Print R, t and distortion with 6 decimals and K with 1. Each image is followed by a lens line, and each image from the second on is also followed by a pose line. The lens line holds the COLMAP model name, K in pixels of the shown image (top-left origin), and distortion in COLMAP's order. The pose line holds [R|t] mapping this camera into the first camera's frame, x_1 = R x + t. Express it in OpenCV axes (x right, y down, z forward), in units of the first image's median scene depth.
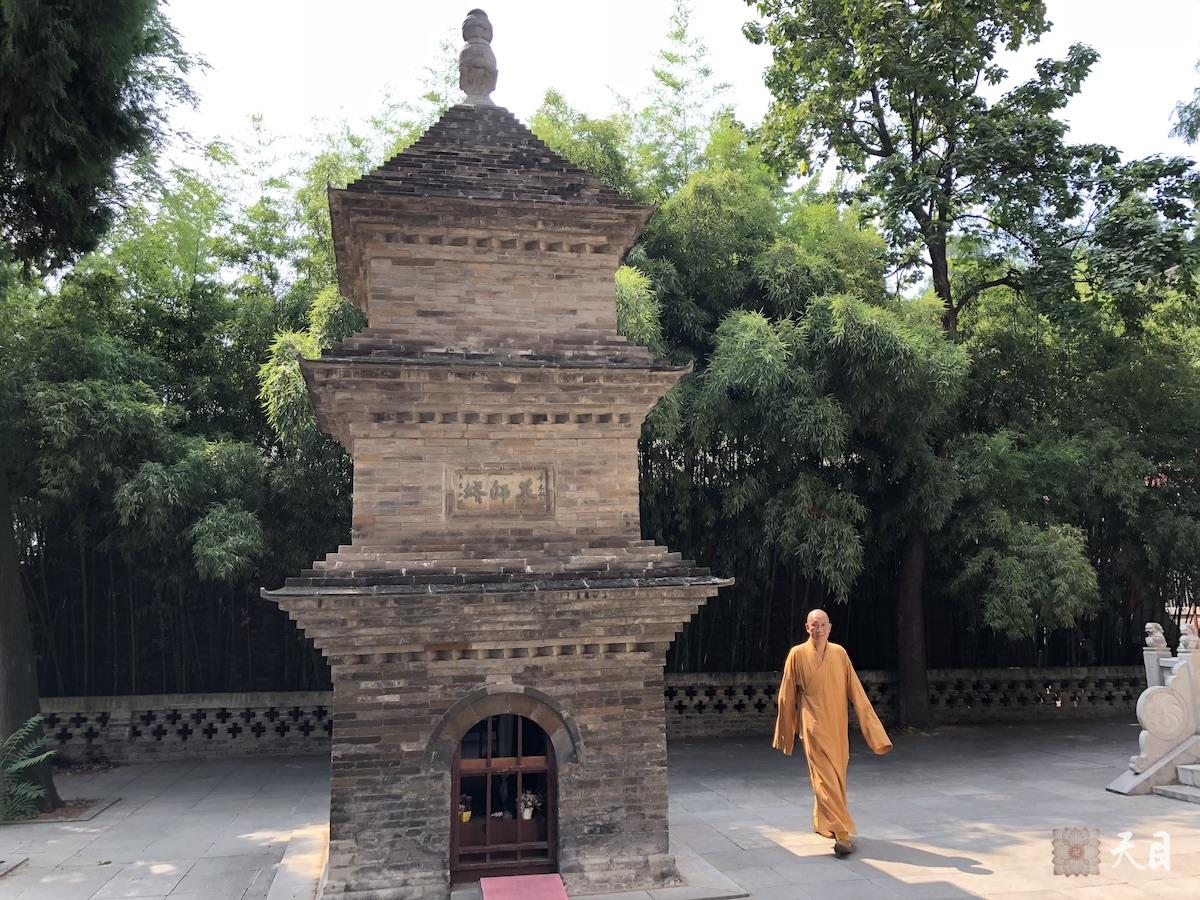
lens RADIAL K [[1002.8, 0, 604.7], [0, 1002.8, 435.2], [0, 0, 1]] dist [0.037278, -0.037640]
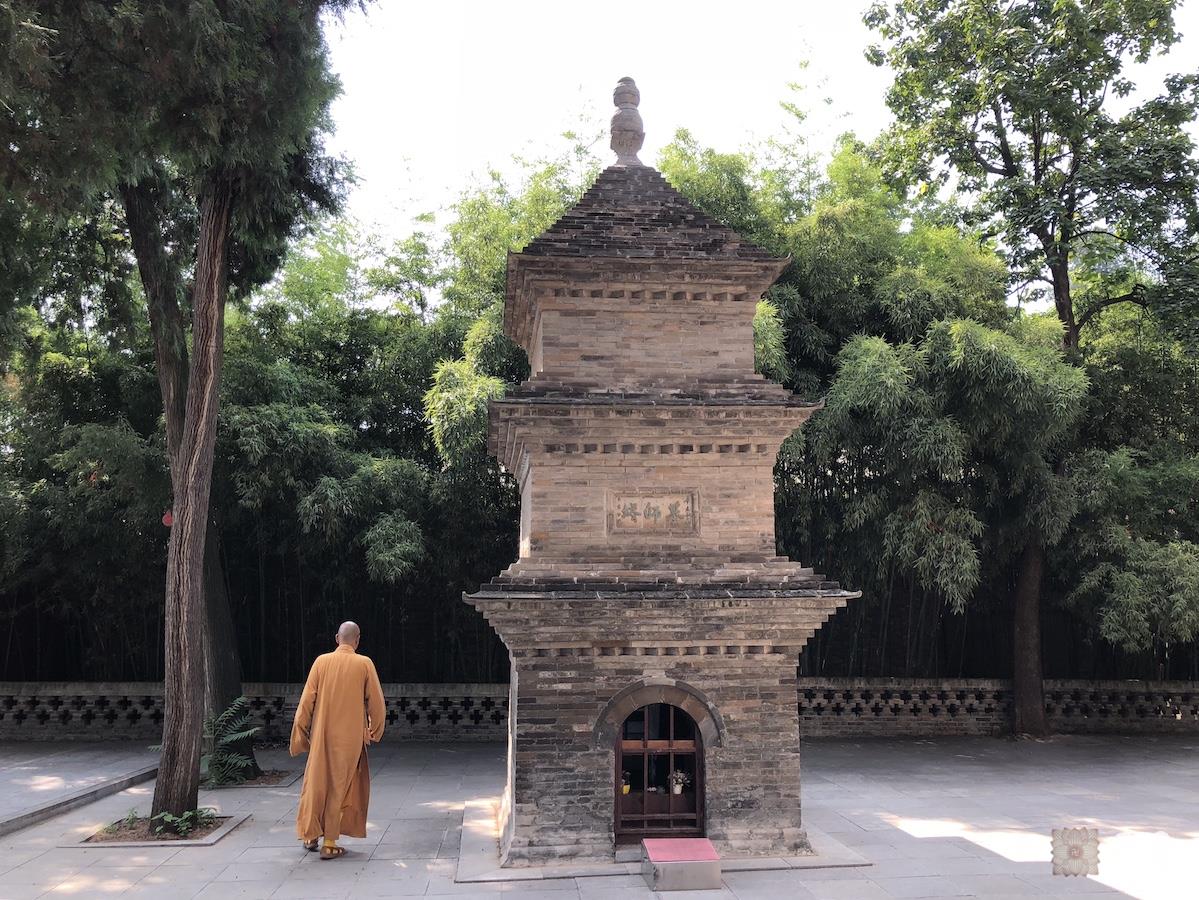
lens RADIAL K [[1002.0, 0, 606.1], [0, 1002.0, 462.7], [0, 0, 1]] dist [0.037278, -0.037640]
pose [[0.994305, 0.003863, -0.106499, -0.035114], [-0.001218, 0.999689, 0.024895, -0.029213], [0.106563, -0.024624, 0.994001, -0.149299]]
